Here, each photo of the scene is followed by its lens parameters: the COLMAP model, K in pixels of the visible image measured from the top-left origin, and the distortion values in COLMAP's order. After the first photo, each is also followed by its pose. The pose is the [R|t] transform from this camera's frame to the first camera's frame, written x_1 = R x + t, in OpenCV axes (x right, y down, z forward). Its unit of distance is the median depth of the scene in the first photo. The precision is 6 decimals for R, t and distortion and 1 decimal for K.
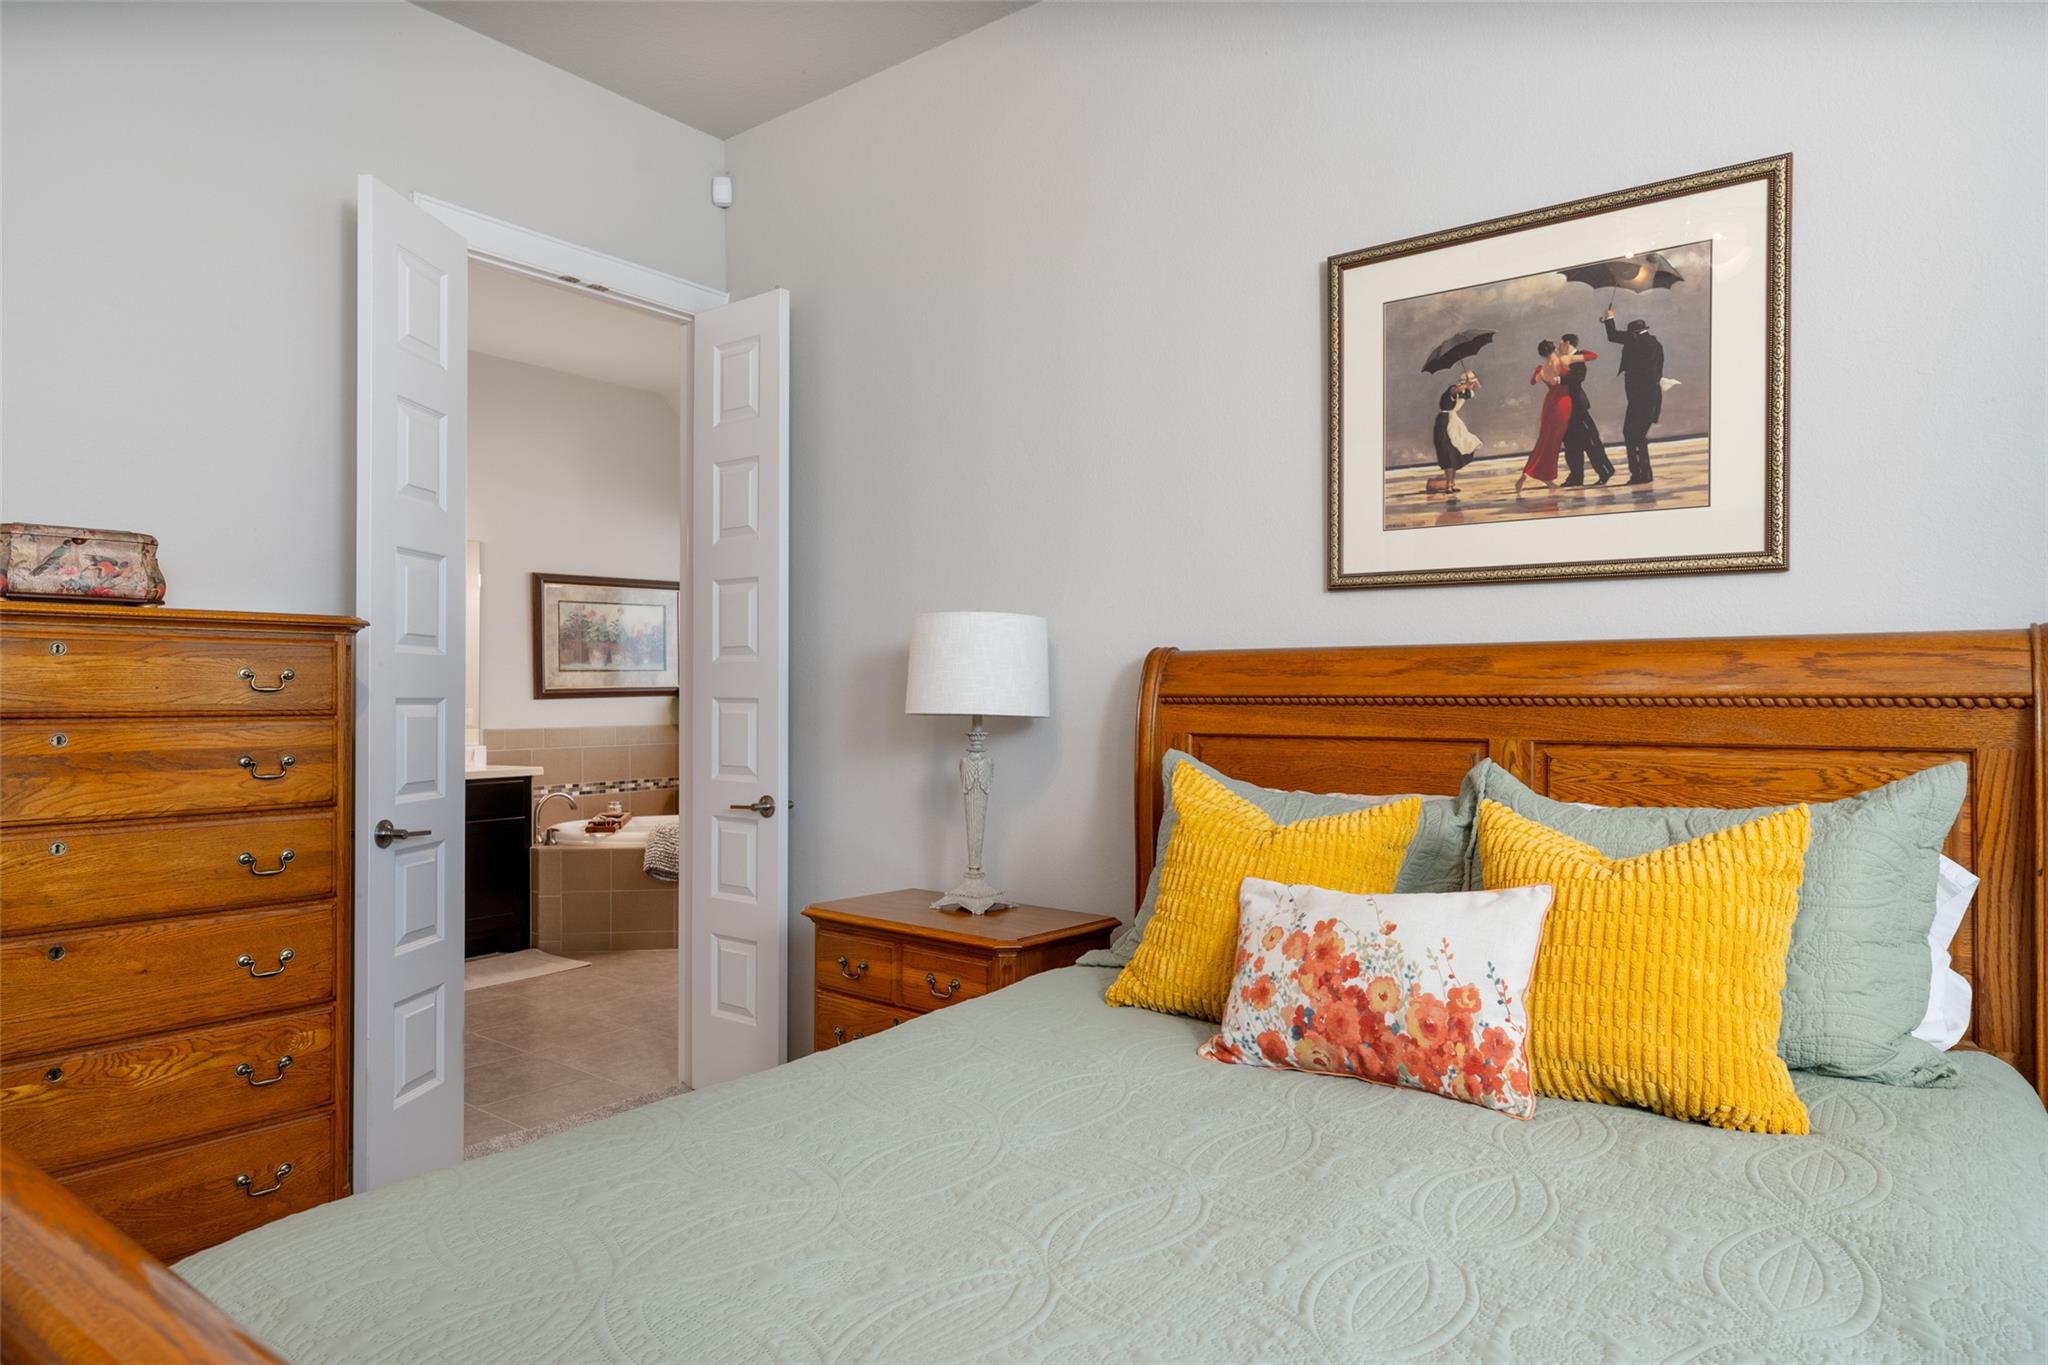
lens RADIAL K [[1233.5, 0, 1021.1], [0, 1233.5, 677.6], [0, 0, 1]] dist [-0.000675, -0.000108]
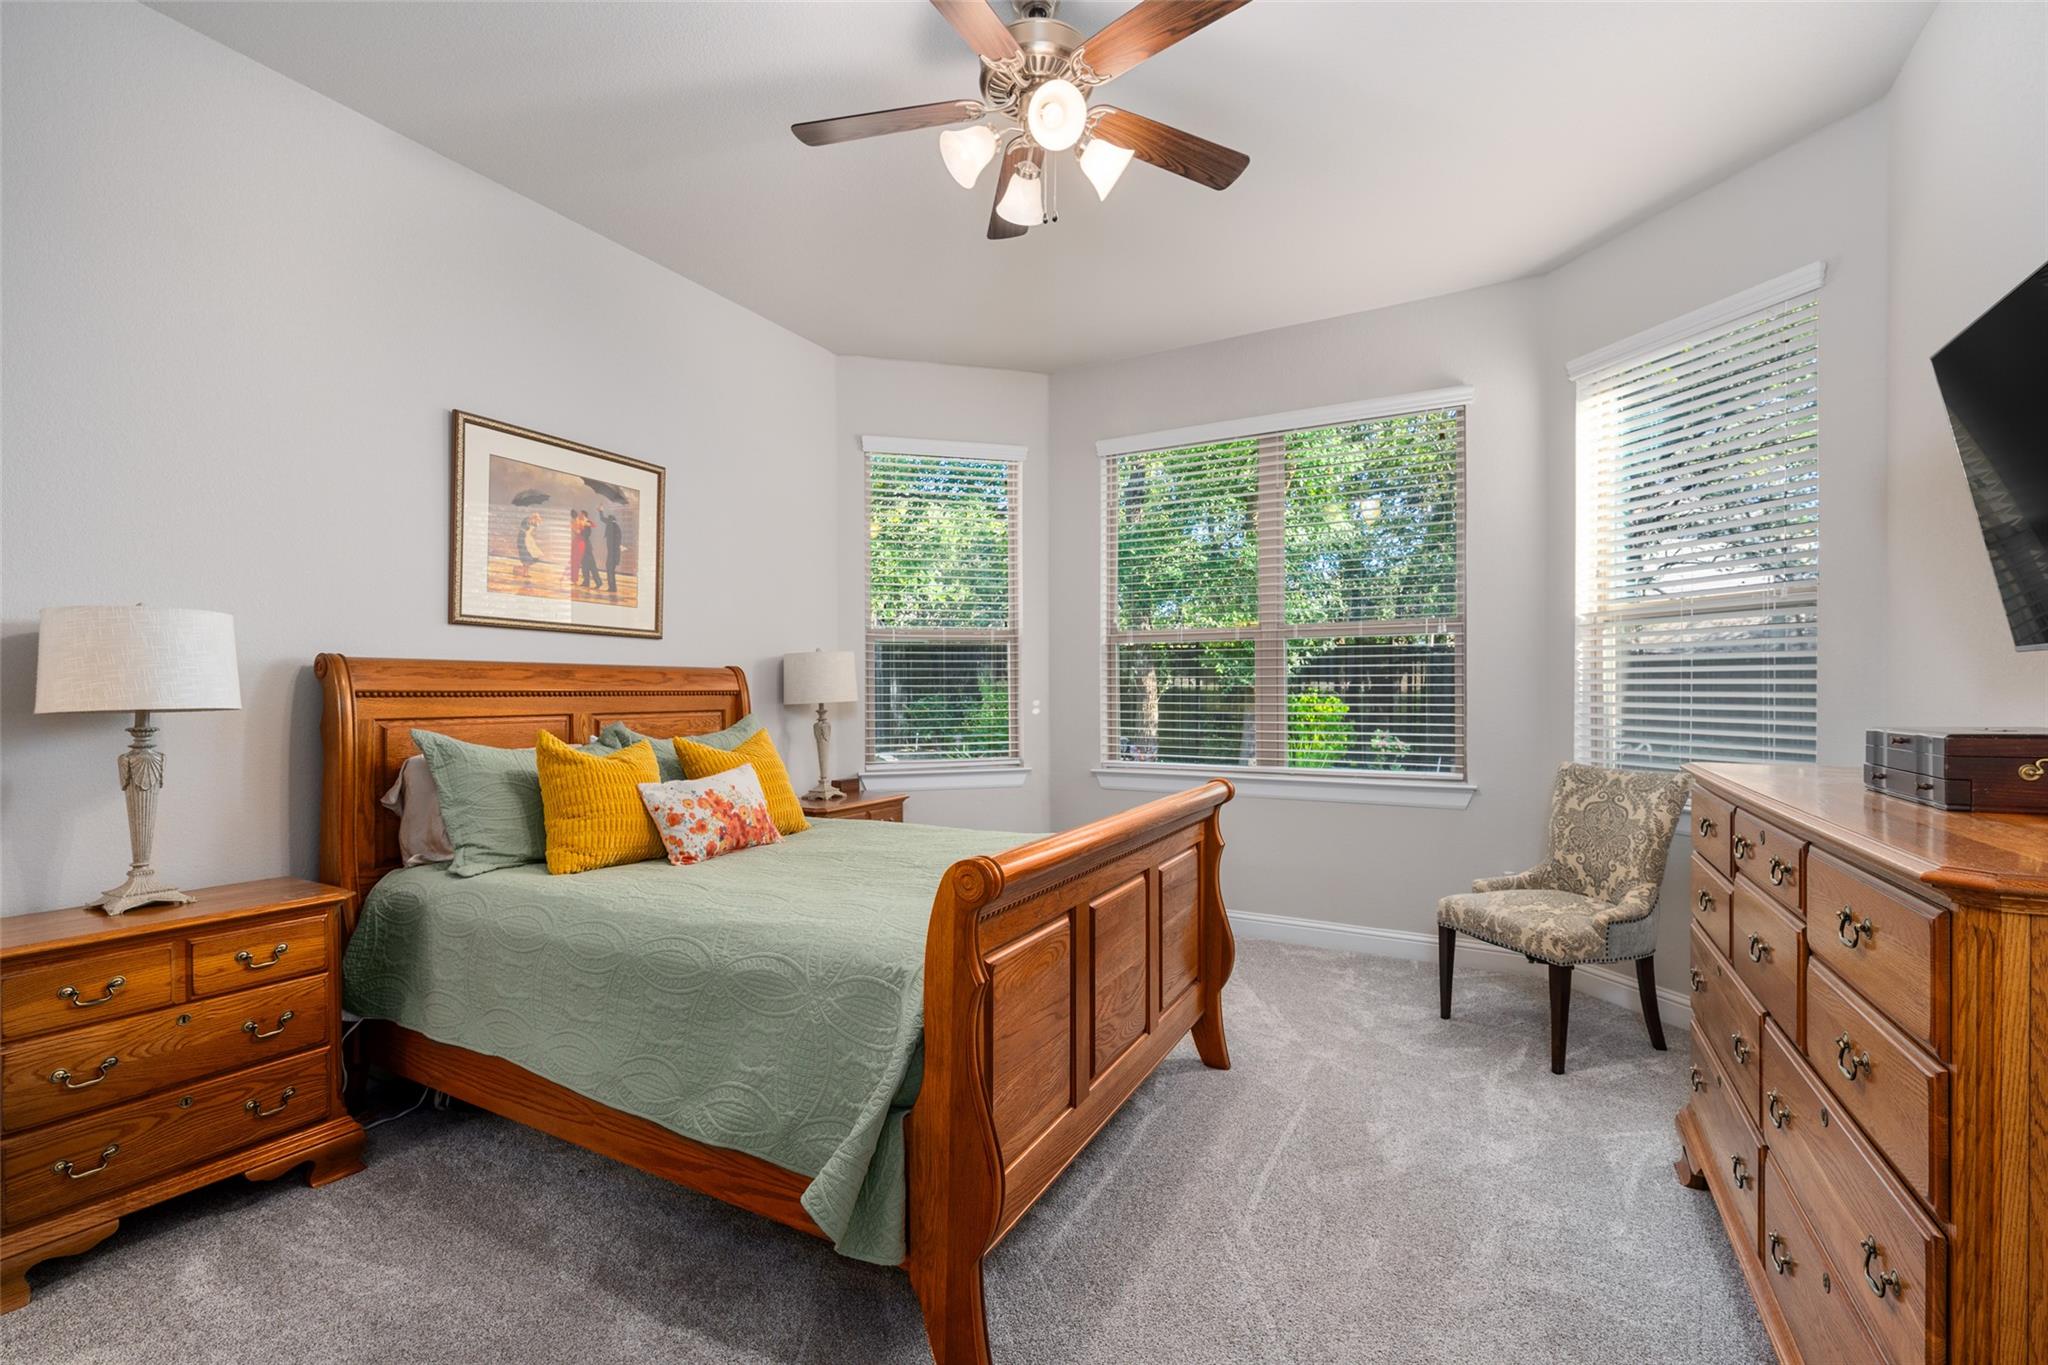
lens RADIAL K [[881.8, 0, 1020.9], [0, 881.8, 689.3], [0, 0, 1]] dist [0.001138, 0.000111]
pose [[-0.171994, 0.003529, 0.985092, -1.093330], [-0.010967, 0.999925, -0.005497, 0.011779], [-0.985037, -0.011749, -0.171942, 0.547768]]
